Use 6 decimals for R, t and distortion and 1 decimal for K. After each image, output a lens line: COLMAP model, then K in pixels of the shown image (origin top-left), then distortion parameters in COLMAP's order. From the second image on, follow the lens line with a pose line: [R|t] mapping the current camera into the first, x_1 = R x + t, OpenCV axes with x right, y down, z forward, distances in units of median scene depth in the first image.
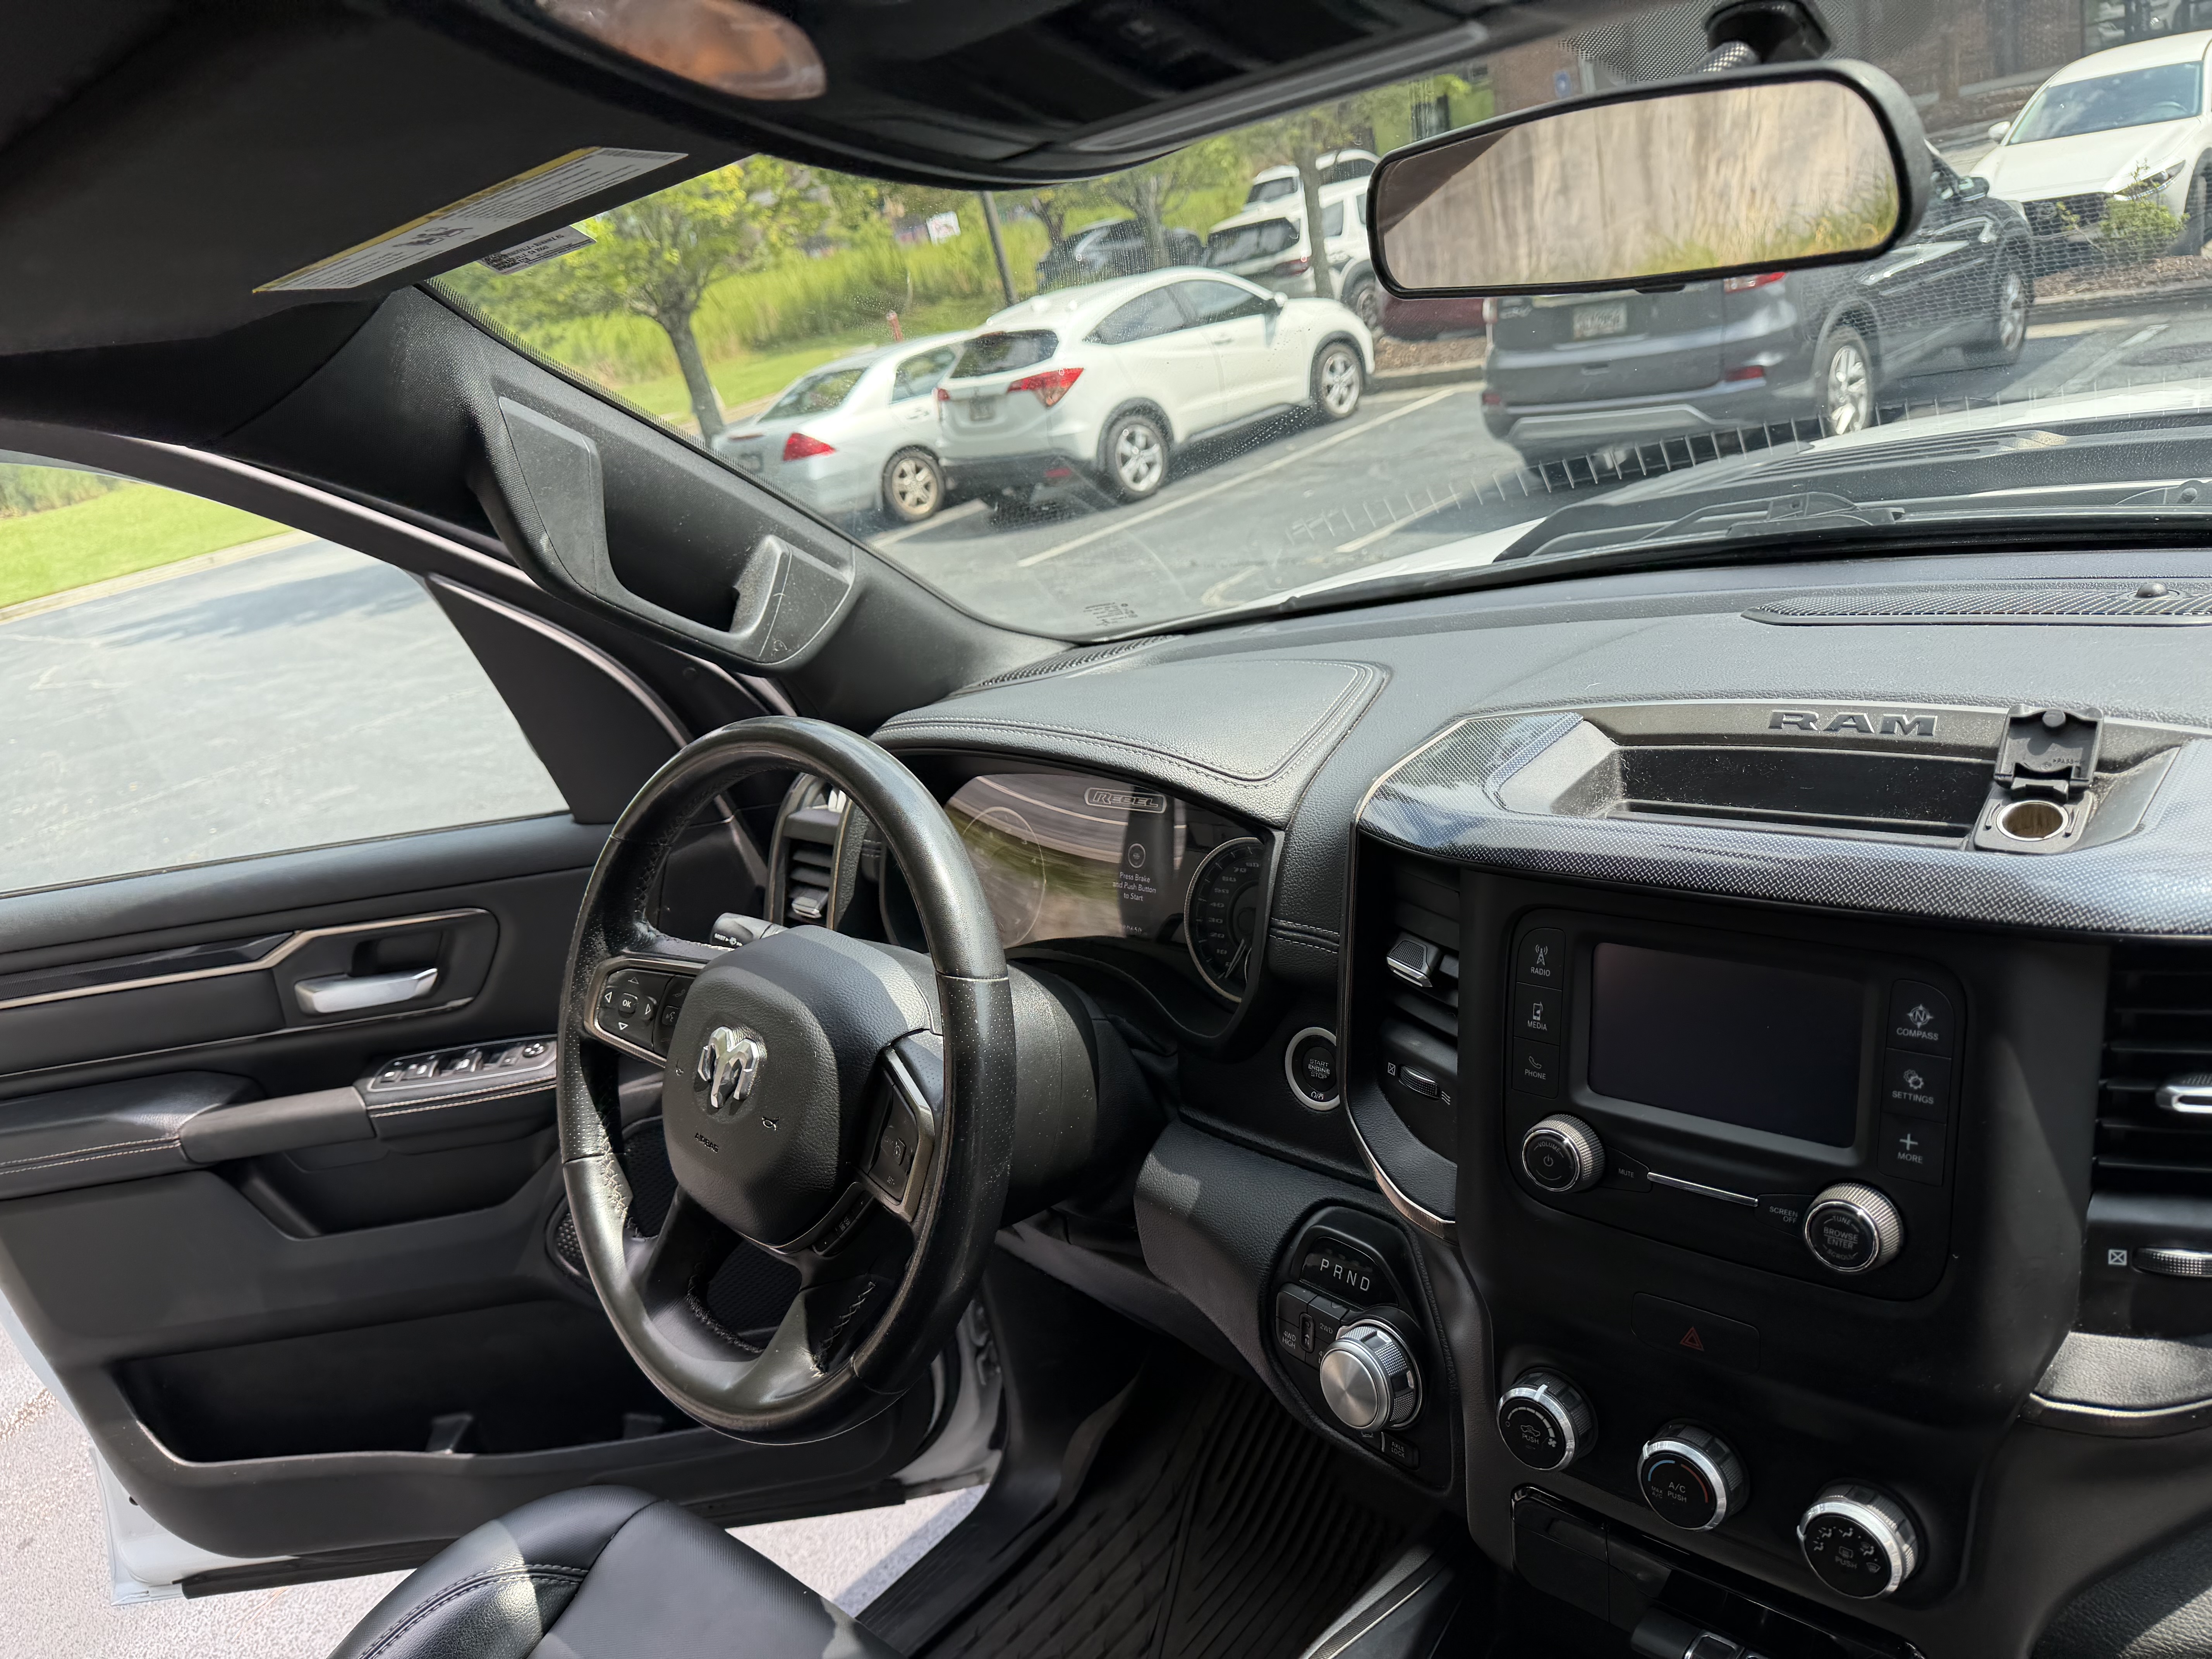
lens RADIAL K [[1519.1, 0, 1130.1], [0, 1519.1, 832.5], [0, 0, 1]] dist [0.013079, -0.006019]
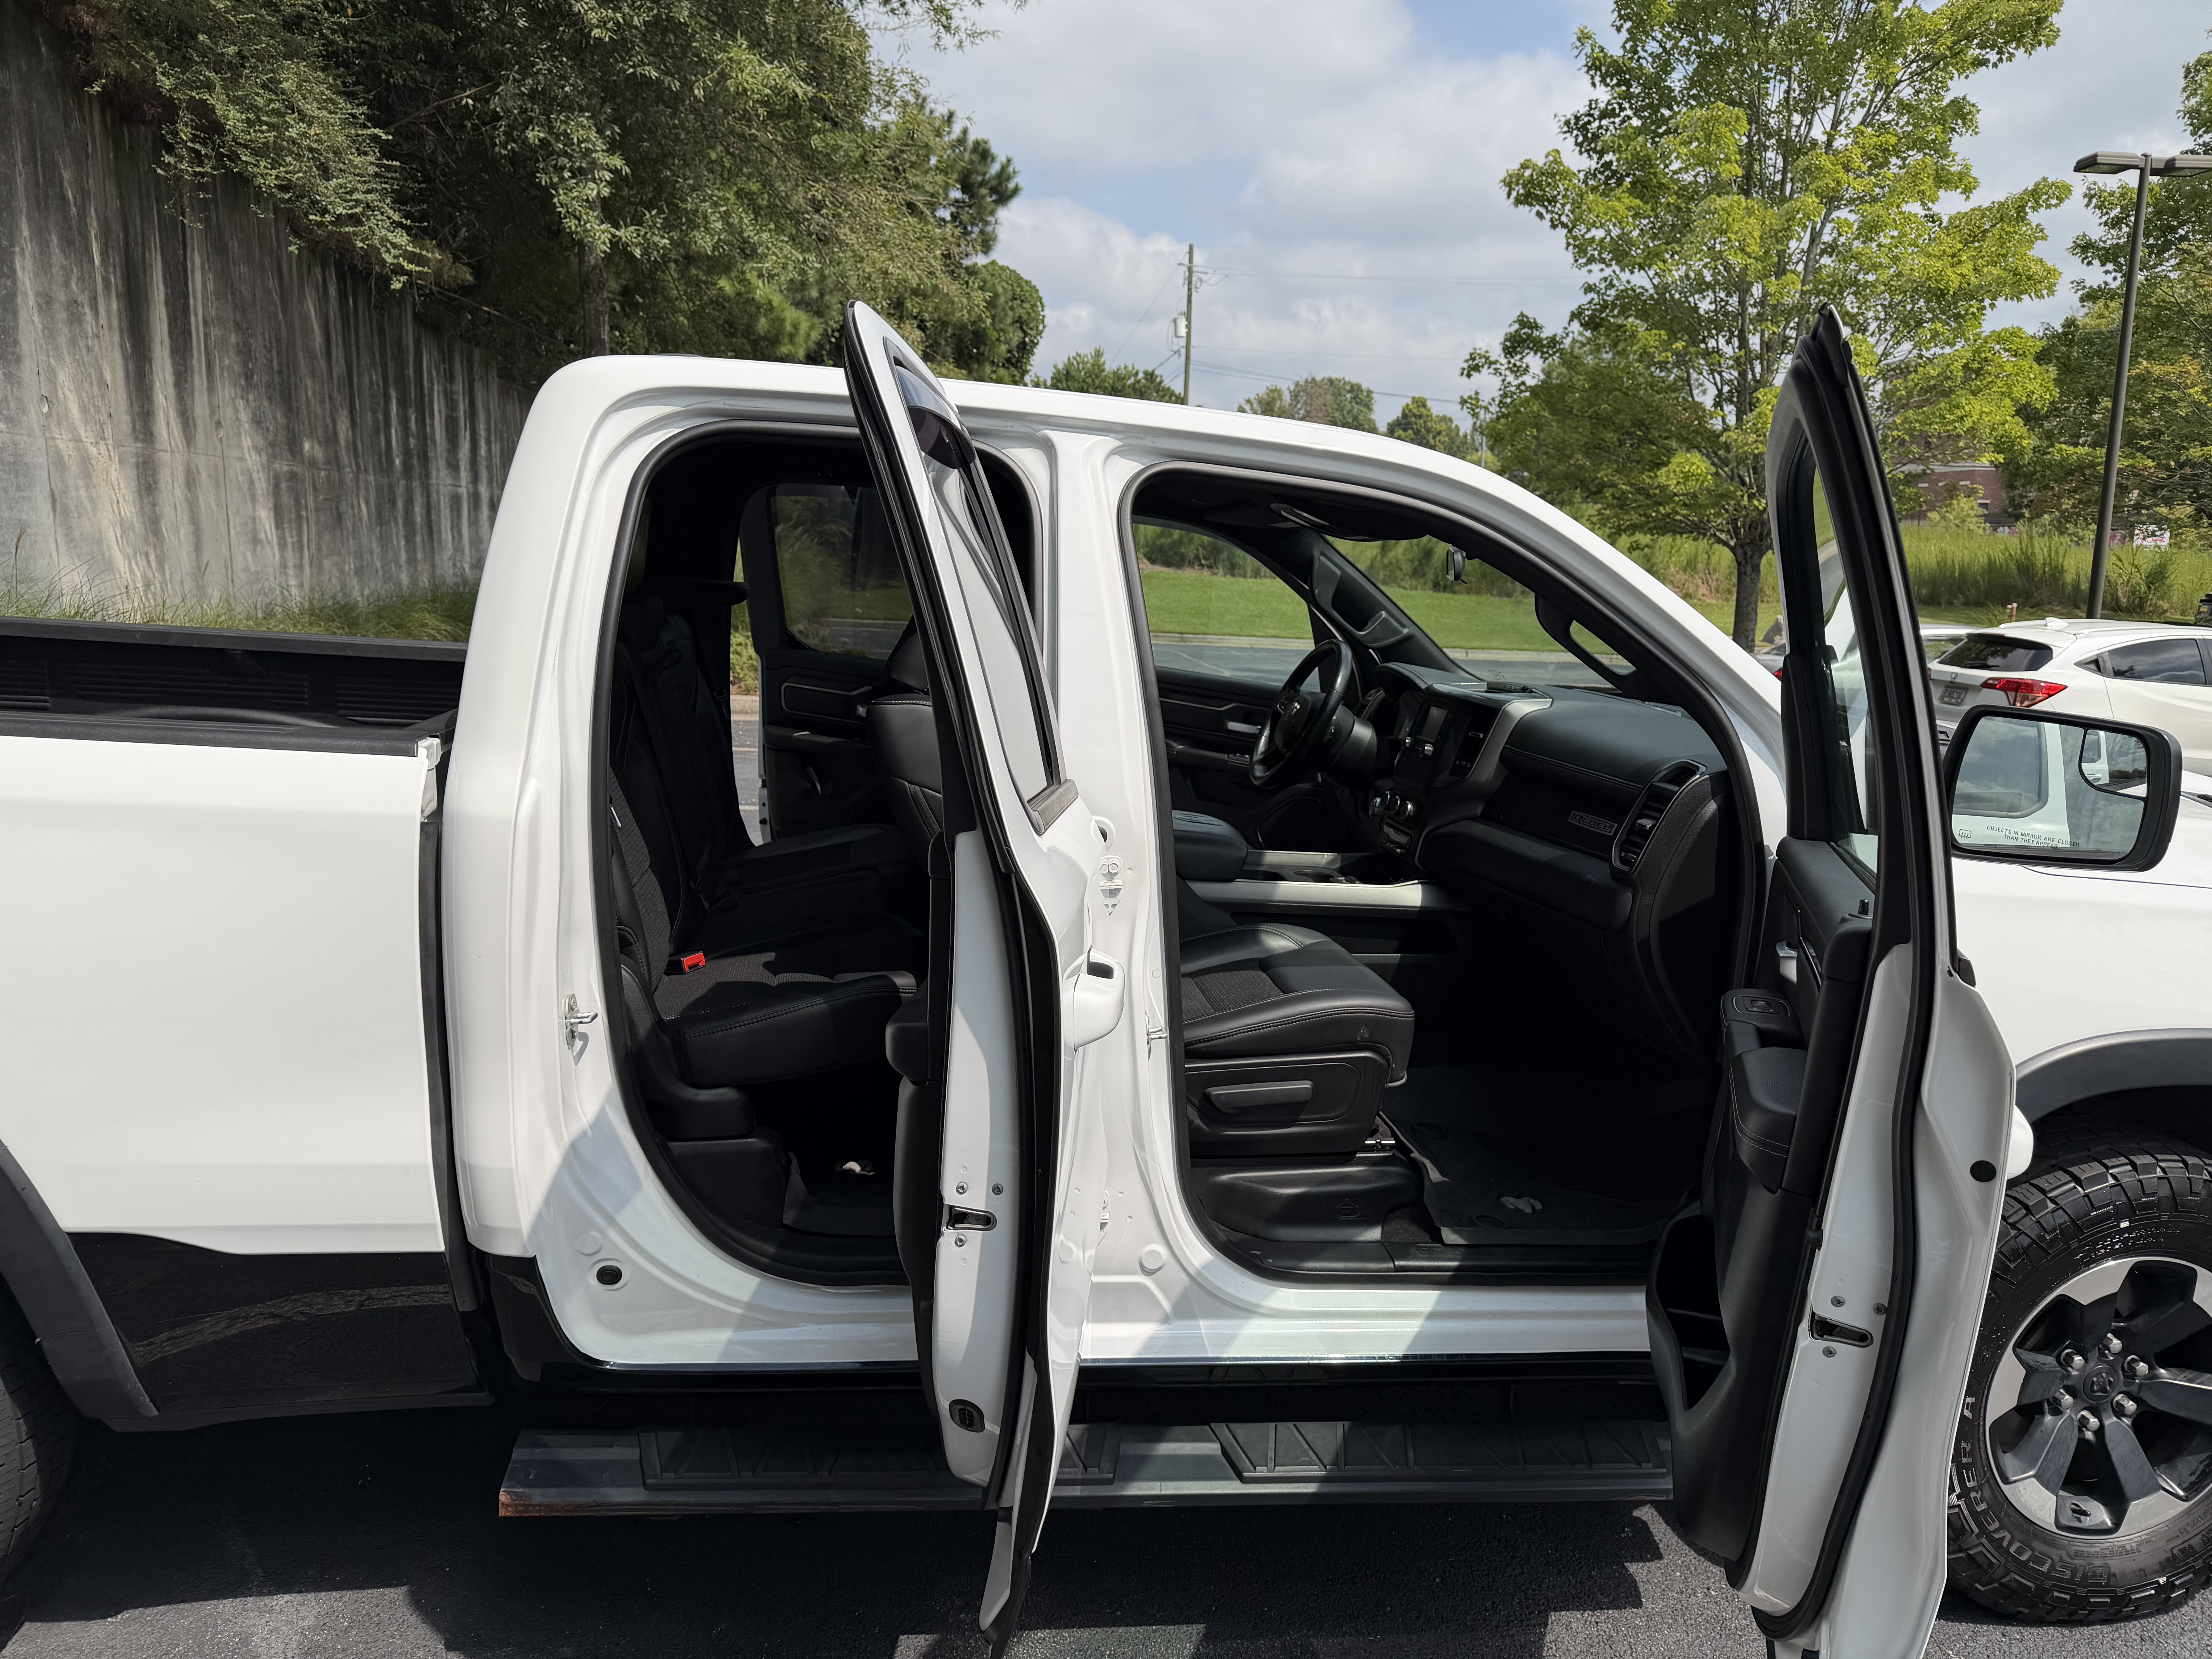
lens RADIAL K [[1519.1, 0, 1130.1], [0, 1519.1, 832.5], [0, 0, 1]] dist [0.013079, -0.006019]
pose [[0.742609, 0.341527, -0.576100, 1.692959], [-0.411660, 0.911287, 0.009593, 0.527489], [0.528269, 0.230034, 0.817323, -2.274368]]
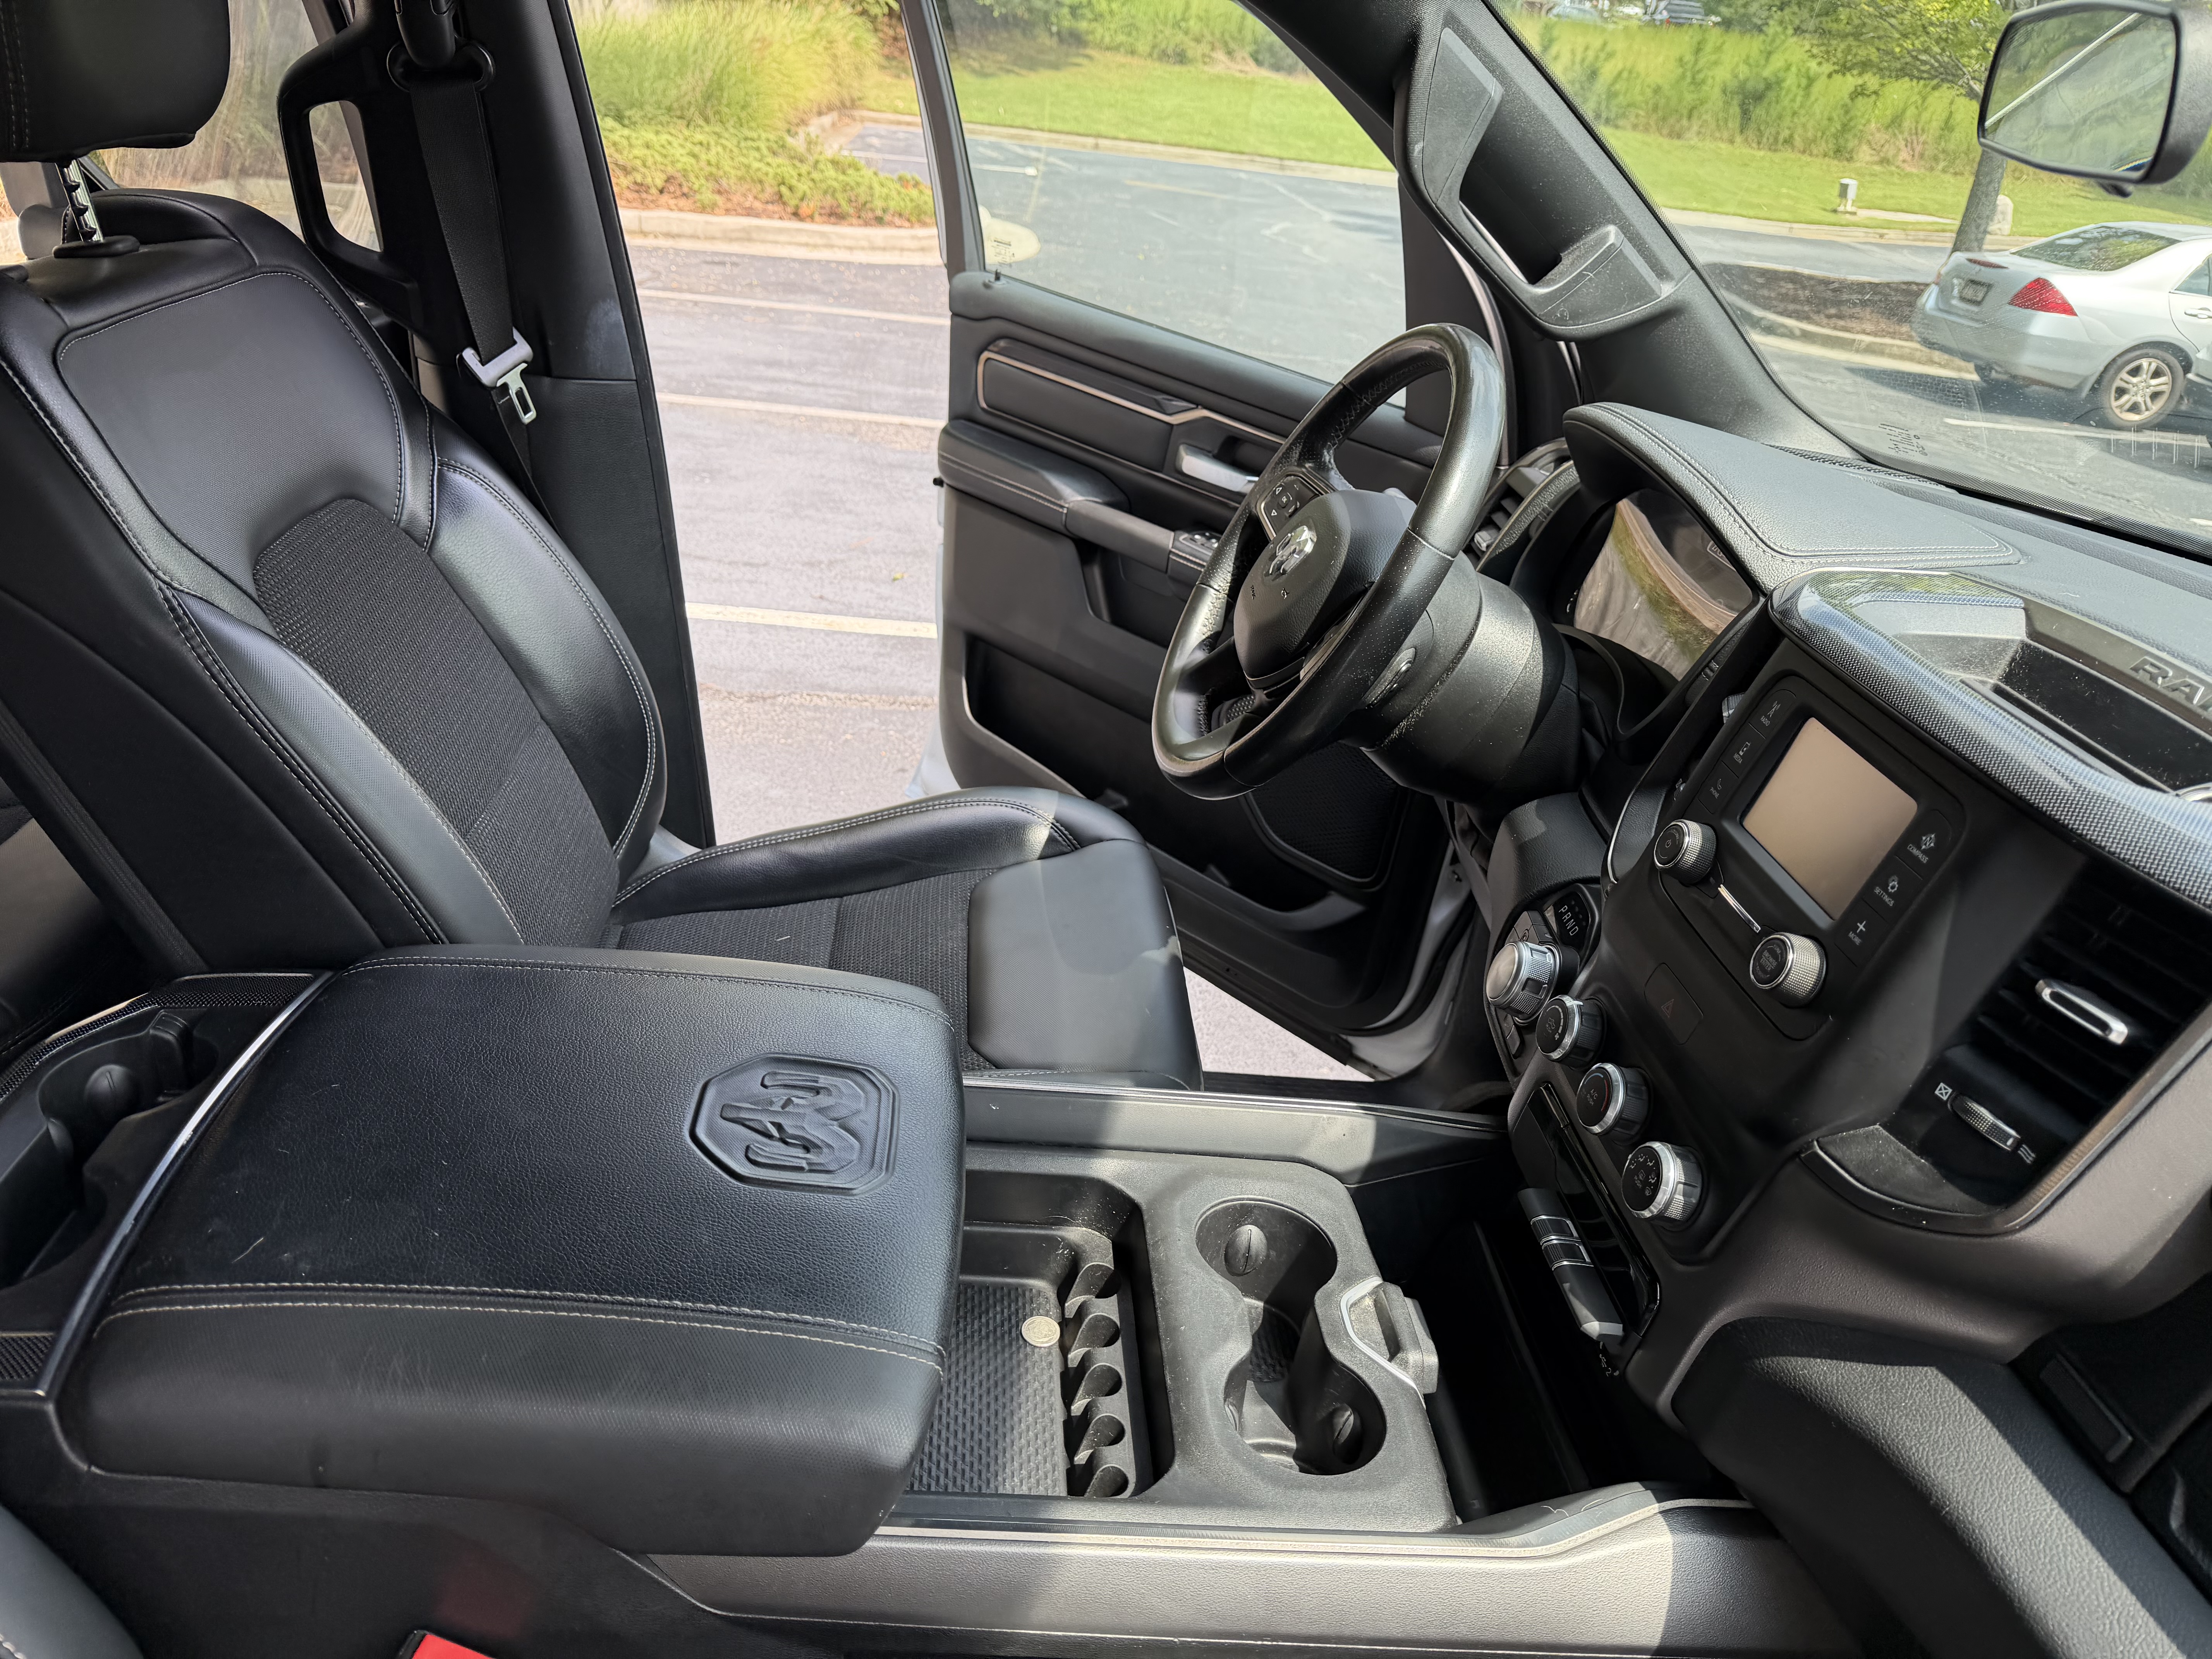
lens RADIAL K [[1562.9, 0, 1106.0], [0, 1562.9, 829.5], [0, 0, 1]] dist [0.039618, -0.088430]
pose [[0.676165, 0.549168, -0.491137, 0.390600], [-0.473900, 0.834611, 0.280792, 0.041845], [0.564111, 0.042888, 0.824585, -0.215342]]
